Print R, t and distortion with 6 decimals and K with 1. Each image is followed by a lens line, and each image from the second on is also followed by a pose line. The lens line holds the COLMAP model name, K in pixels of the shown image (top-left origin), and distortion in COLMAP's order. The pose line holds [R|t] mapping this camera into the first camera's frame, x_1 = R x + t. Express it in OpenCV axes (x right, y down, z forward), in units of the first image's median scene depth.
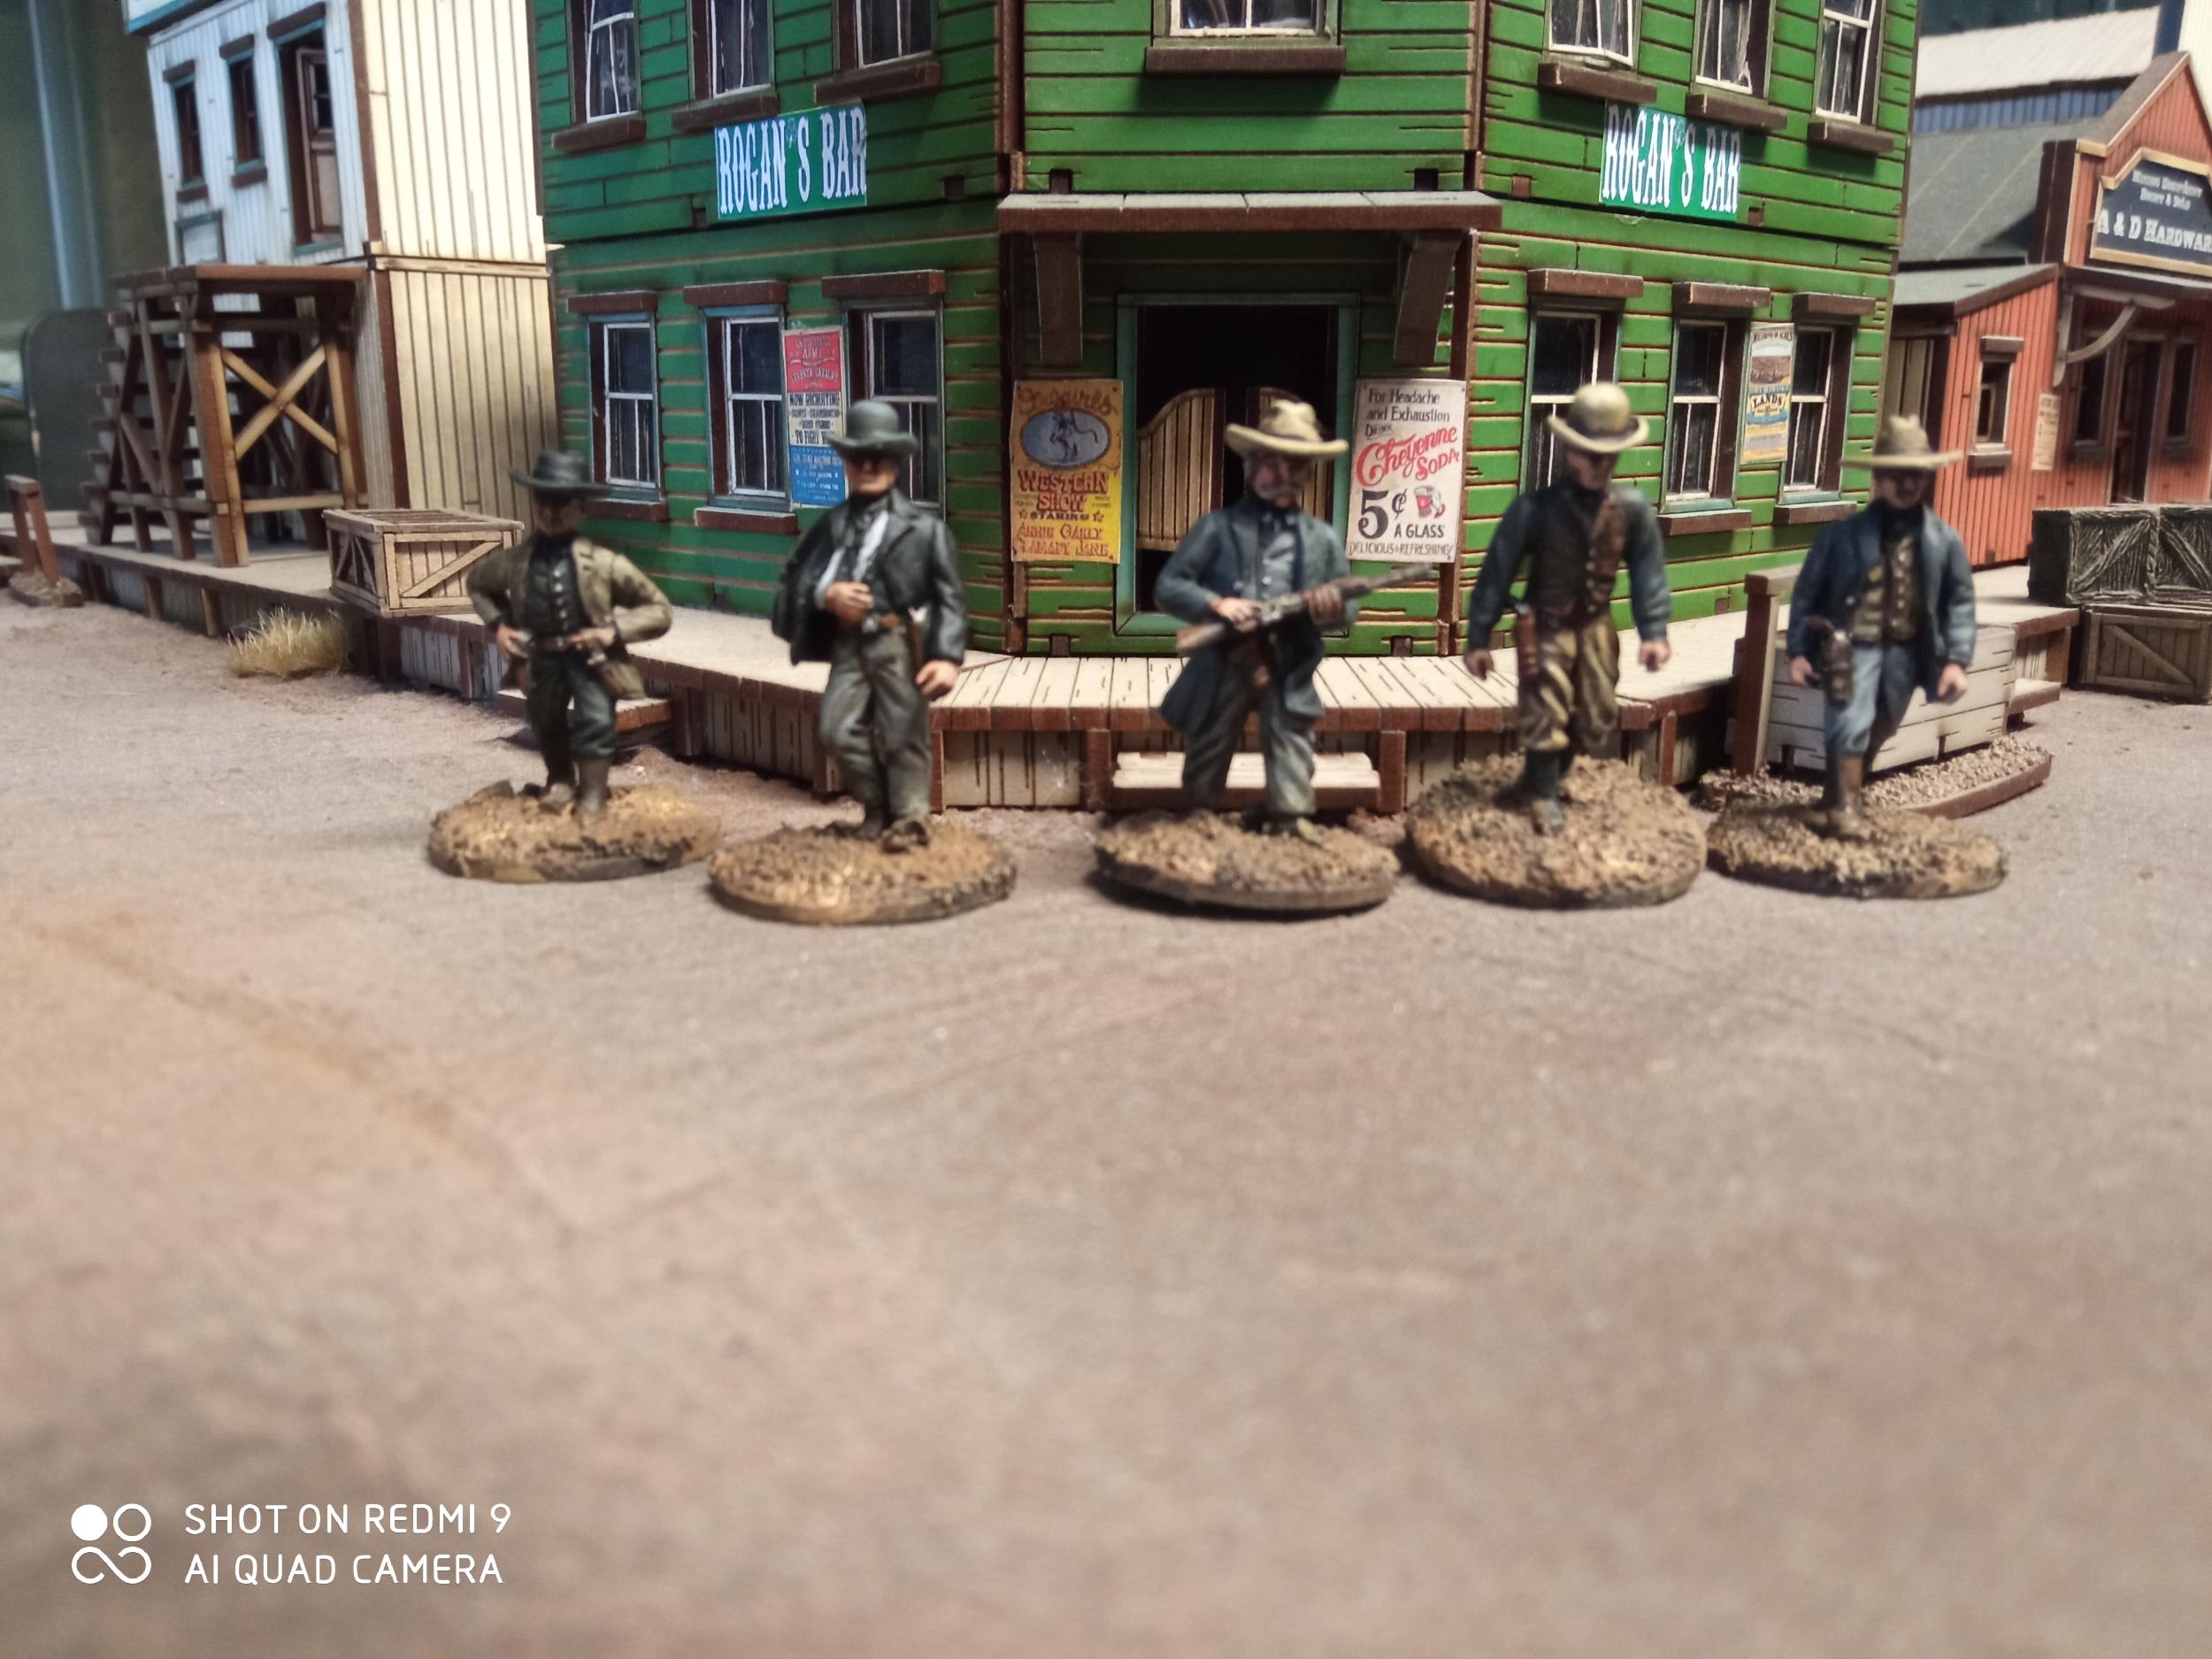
lens RADIAL K [[1821.0, 0, 1070.3], [0, 1821.0, 824.6], [0, 0, 1]] dist [0.050264, -0.111150]
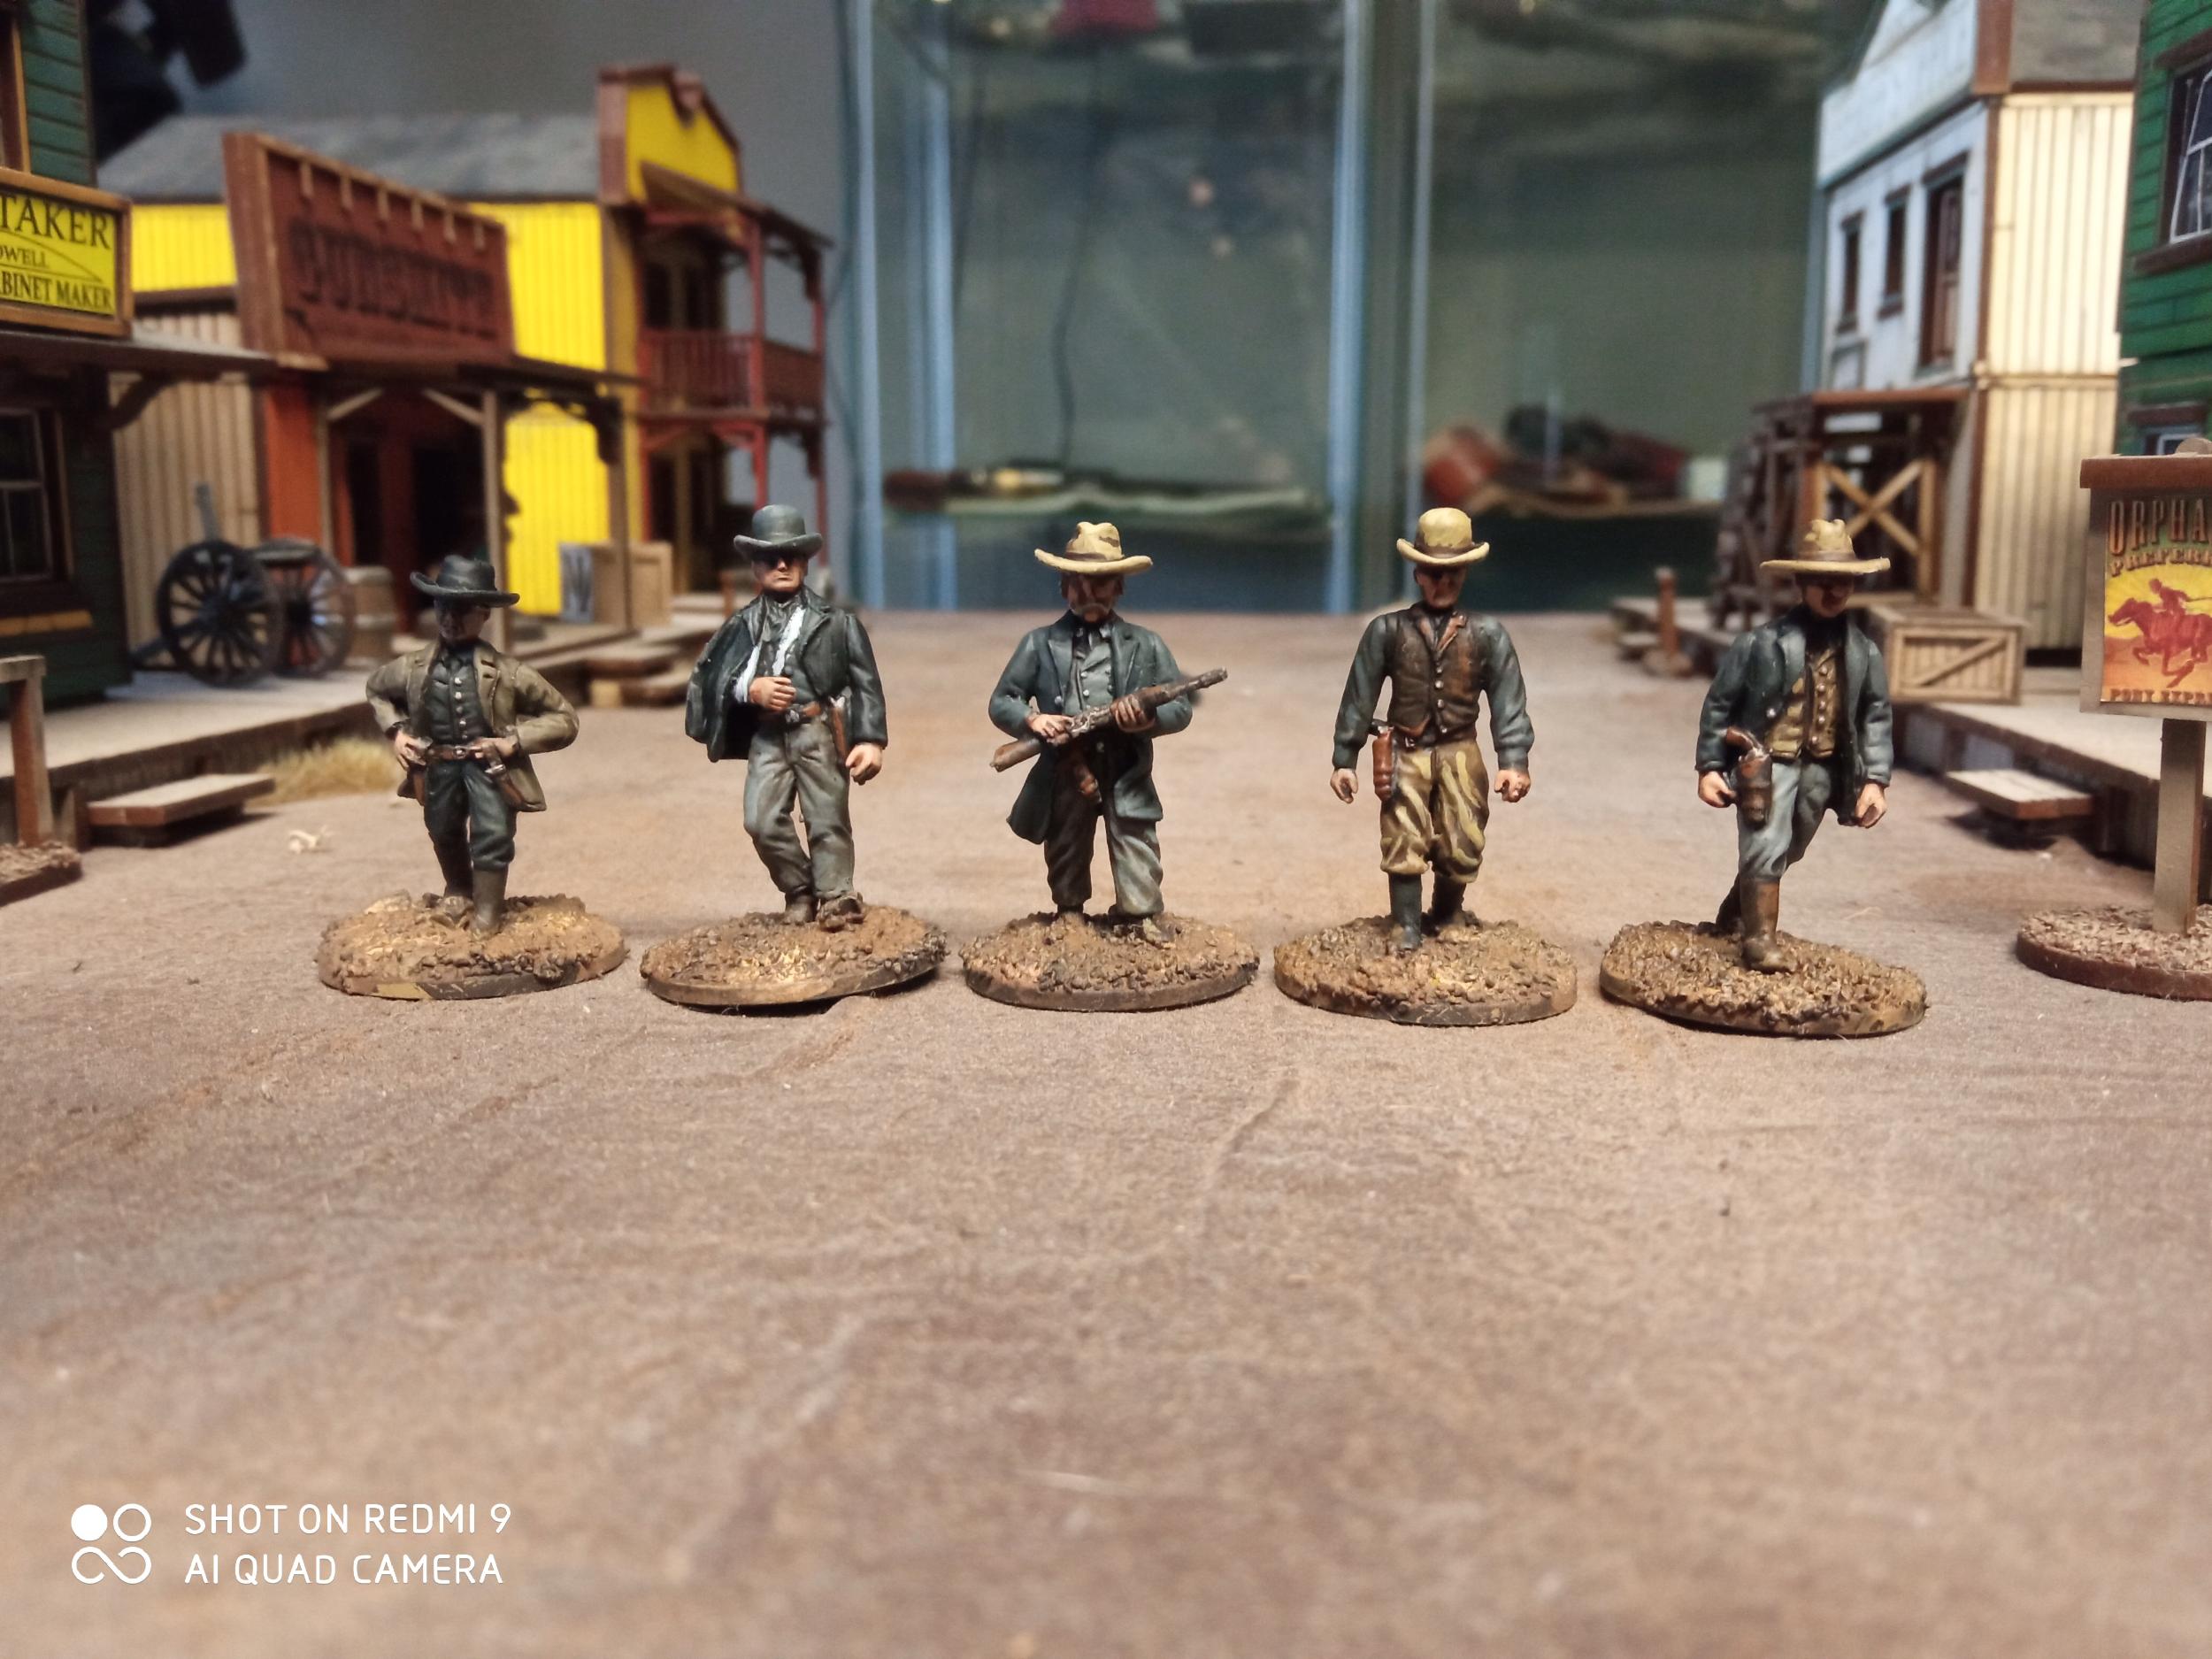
lens RADIAL K [[1821.0, 0, 1084.2], [0, 1821.0, 800.6], [0, 0, 1]] dist [0.050264, -0.111150]
pose [[0.645398, 0.118085, -0.754664, 0.190447], [-0.168211, 0.985696, 0.010380, 0.019611], [0.745095, 0.120243, 0.656029, -0.105092]]
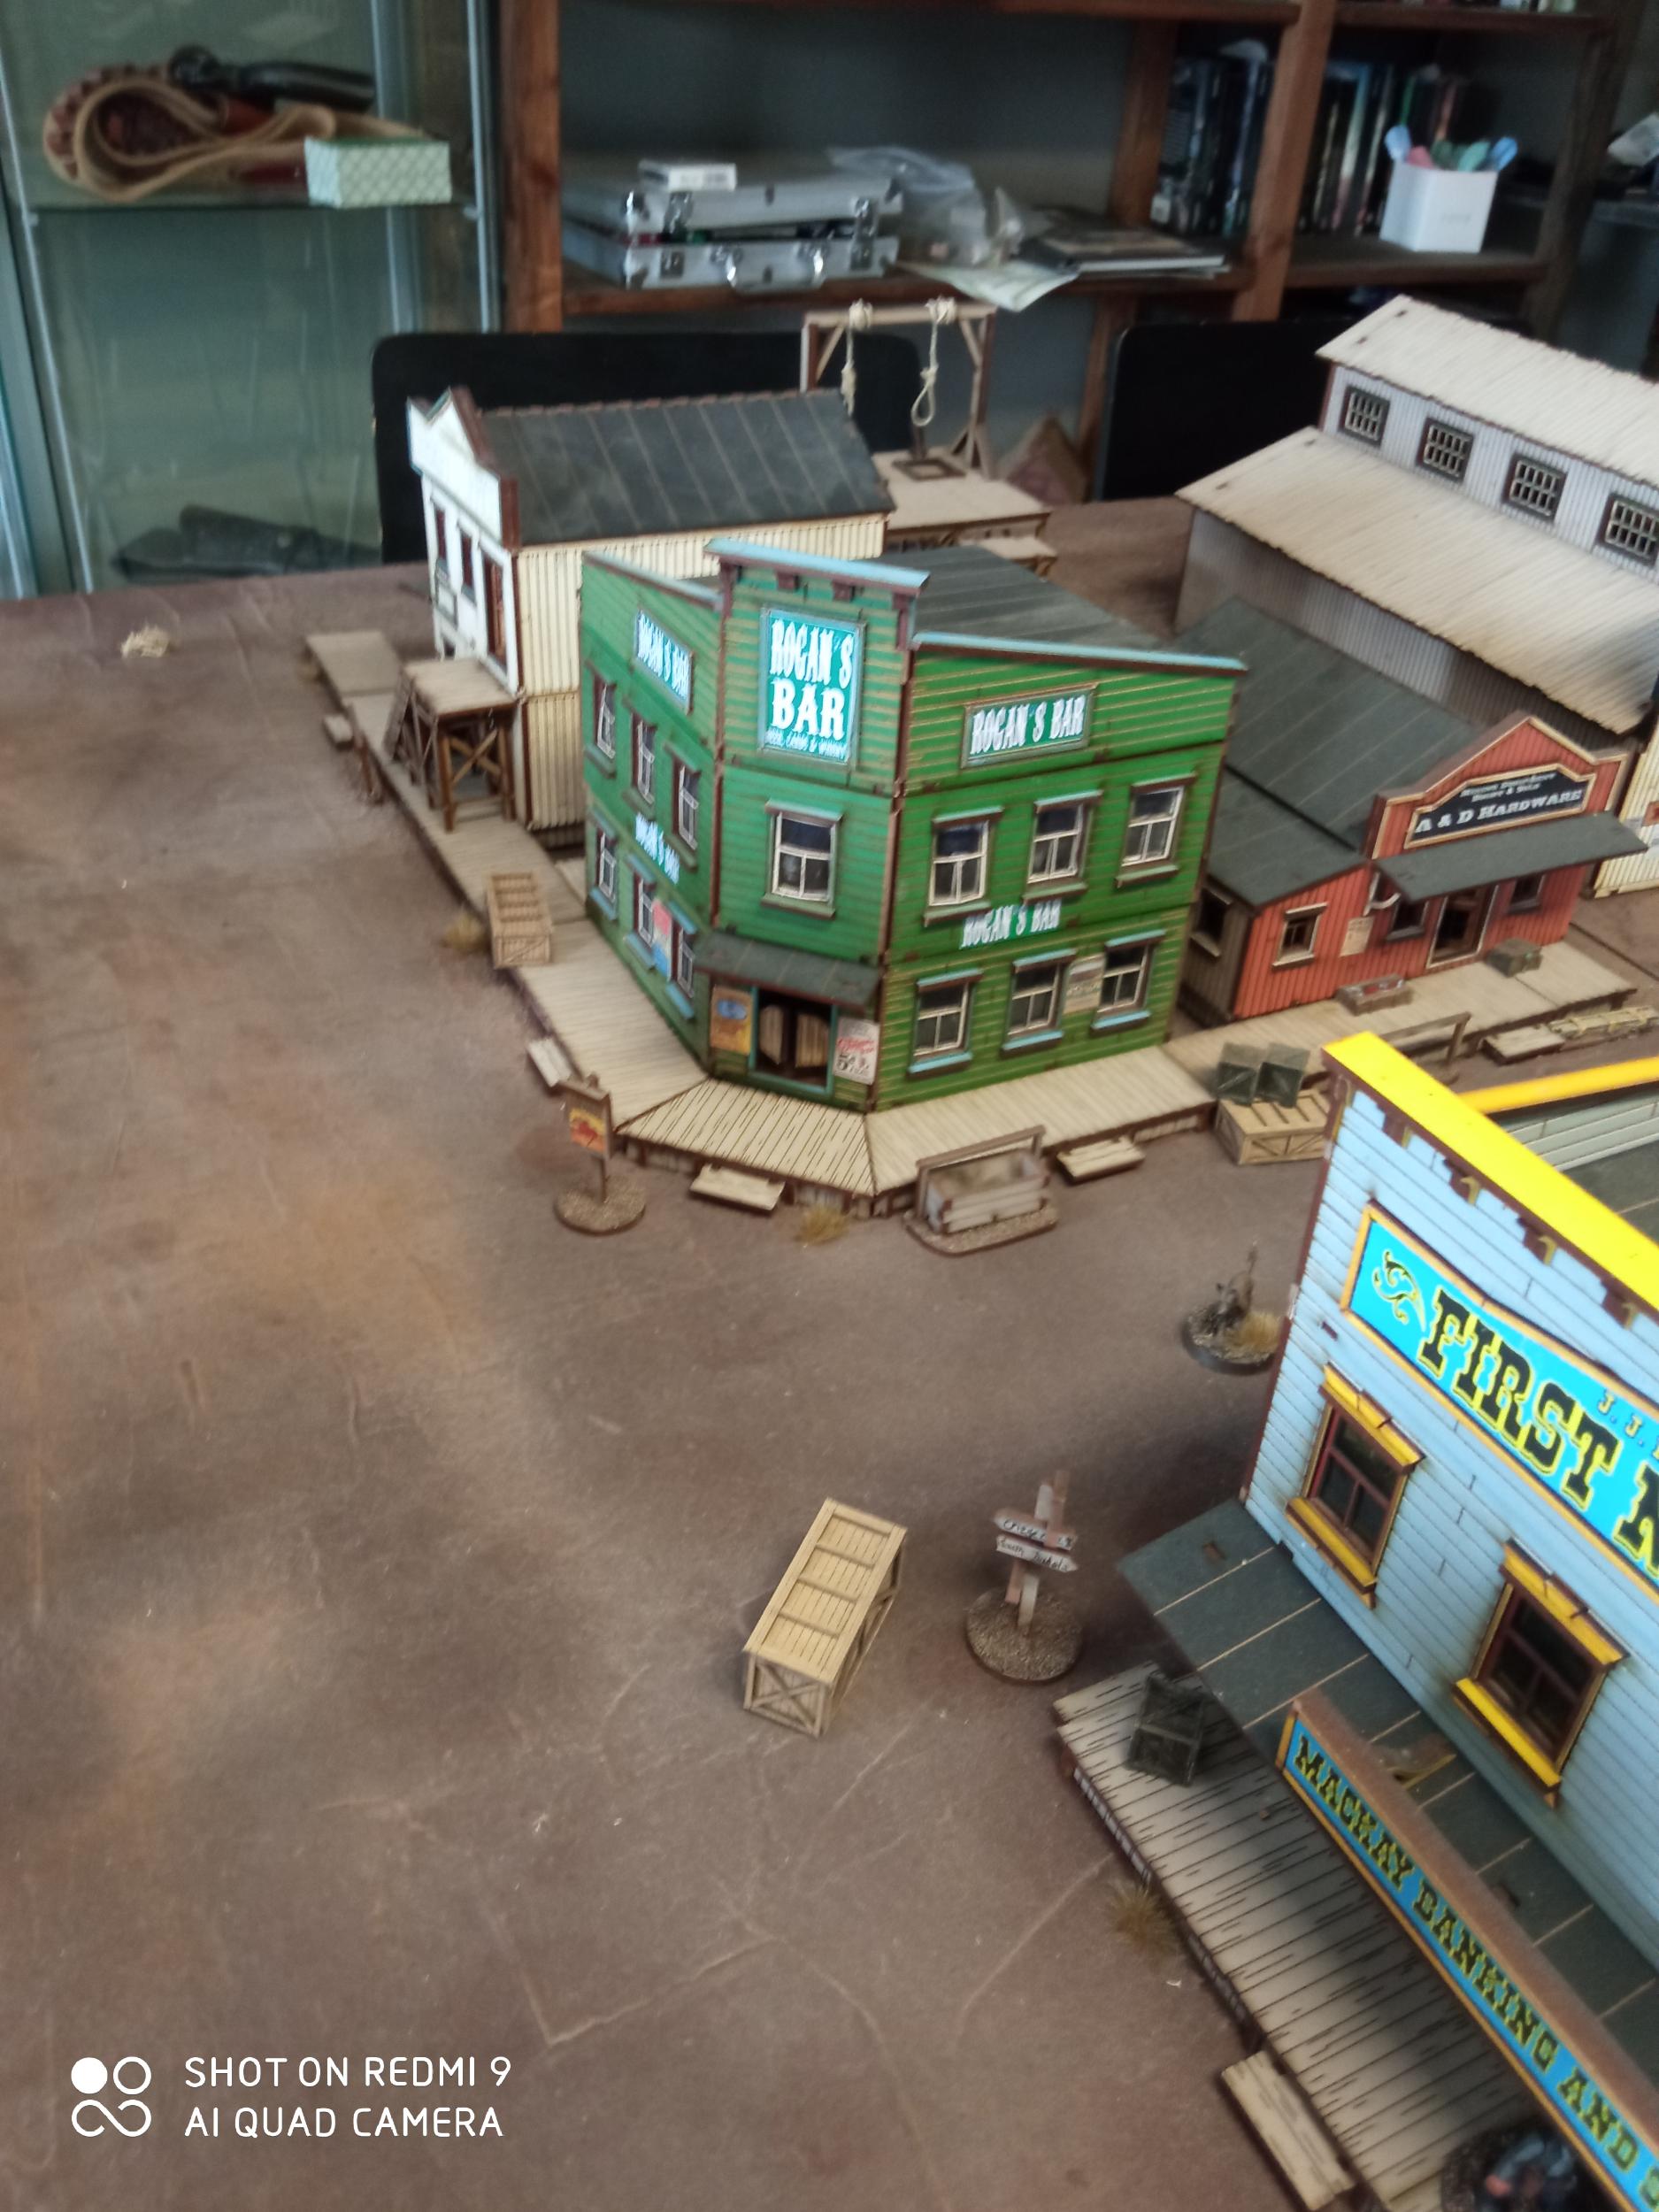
lens RADIAL K [[1821.0, 0, 817.1], [0, 1821.0, 1076.6], [0, 0, 1]] dist [0.050264, -0.111150]
pose [[0.955431, 0.205177, -0.212262, 0.677287], [-0.114662, 0.920465, 0.373626, -1.099213], [0.272039, -0.332636, 0.902966, -1.316225]]
